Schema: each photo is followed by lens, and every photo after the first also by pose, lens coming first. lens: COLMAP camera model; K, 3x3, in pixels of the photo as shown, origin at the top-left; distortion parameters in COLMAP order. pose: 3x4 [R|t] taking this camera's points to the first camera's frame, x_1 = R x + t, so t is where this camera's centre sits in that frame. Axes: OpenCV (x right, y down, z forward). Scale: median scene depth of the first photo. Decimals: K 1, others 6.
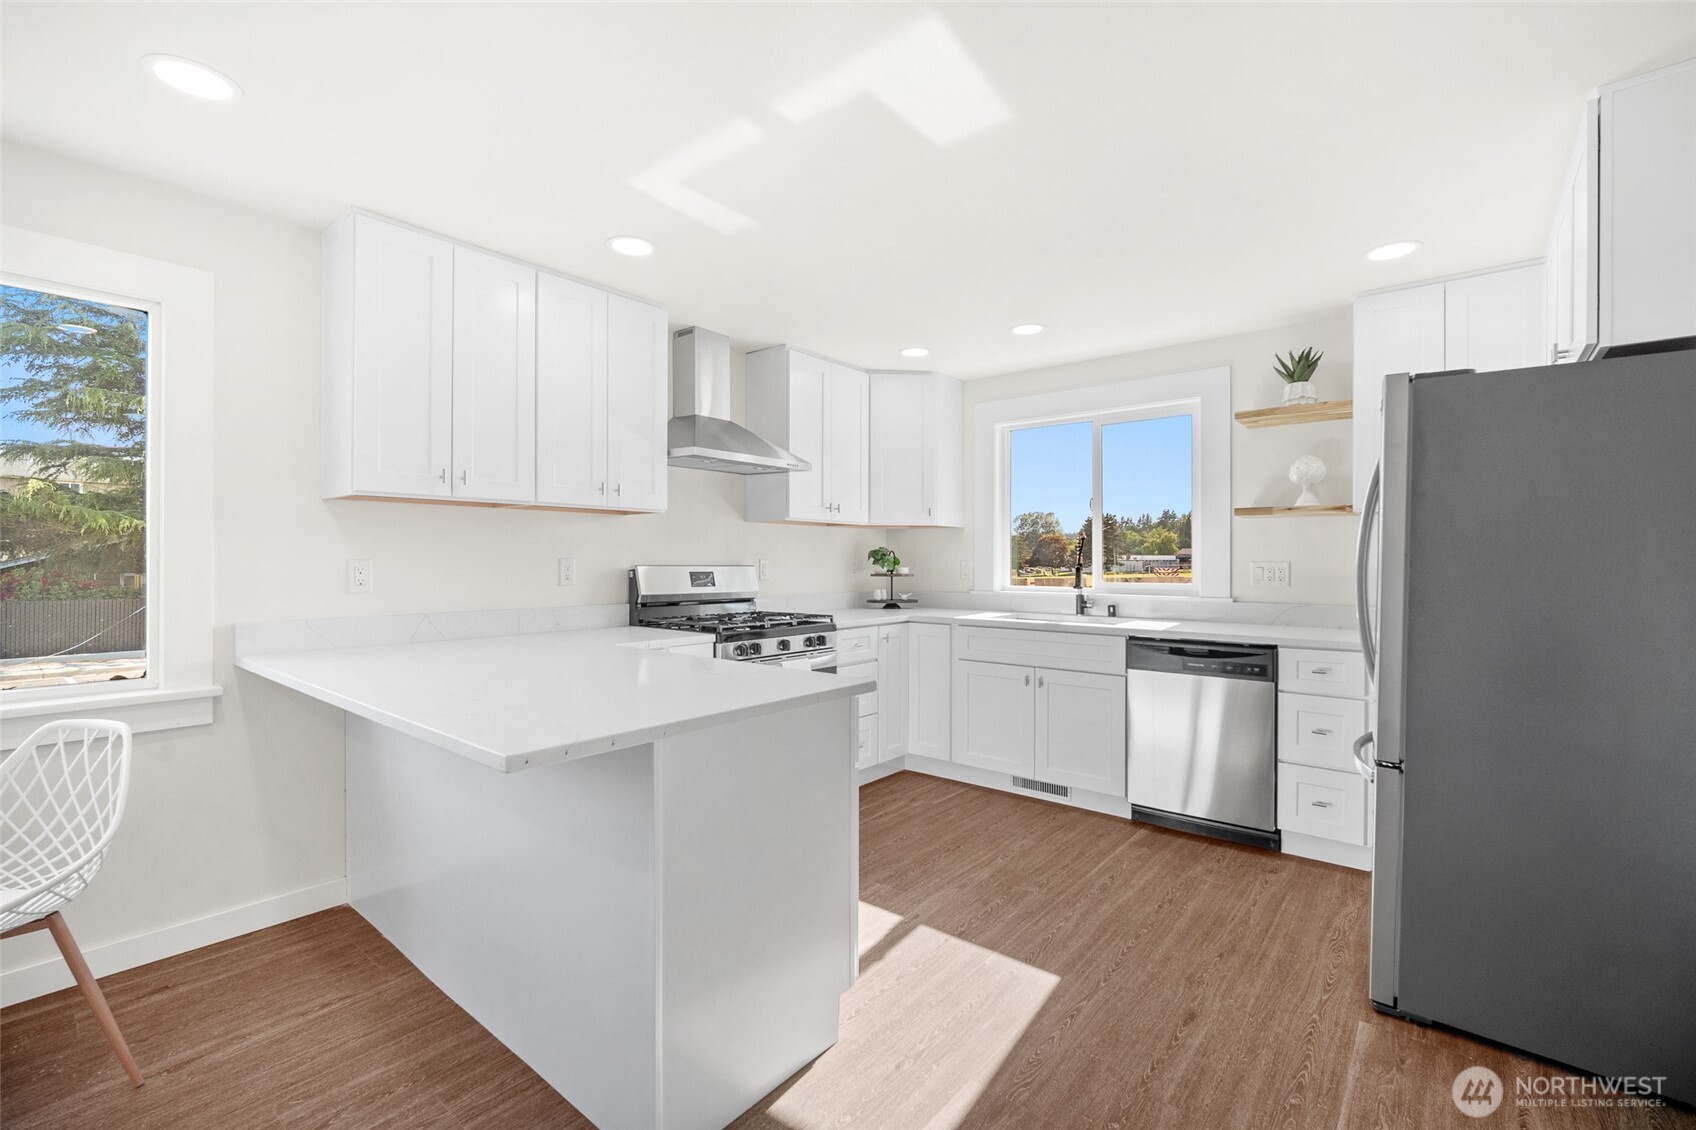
lens RADIAL K [[738.2, 0, 840.1], [0, 738.2, 562.0], [0, 0, 1]] dist [-0.010507, 0.001558]
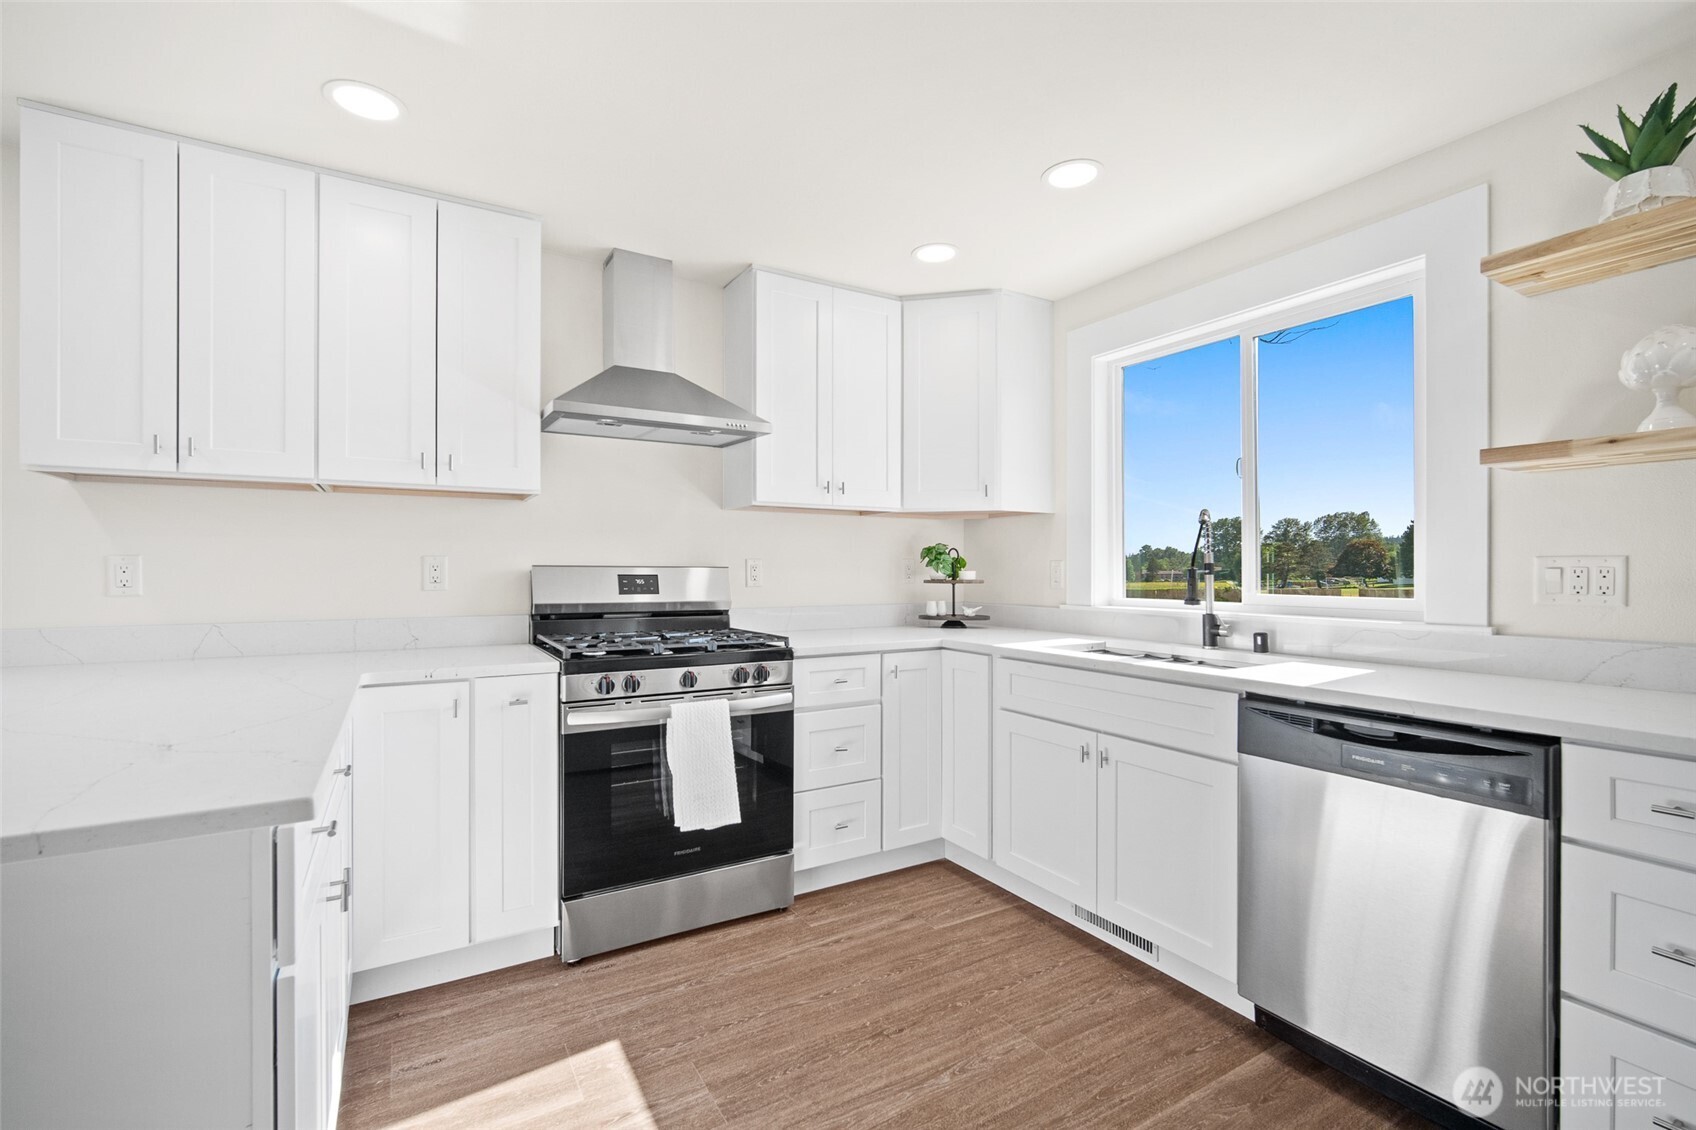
lens RADIAL K [[738.2, 0, 854.8], [0, 738.2, 572.4], [0, 0, 1]] dist [-0.010507, 0.001558]
pose [[0.944430, 0.001296, -0.328710, 0.276260], [-0.000863, 0.999999, 0.001464, 0.009834], [0.328712, -0.001099, 0.944430, 0.360627]]
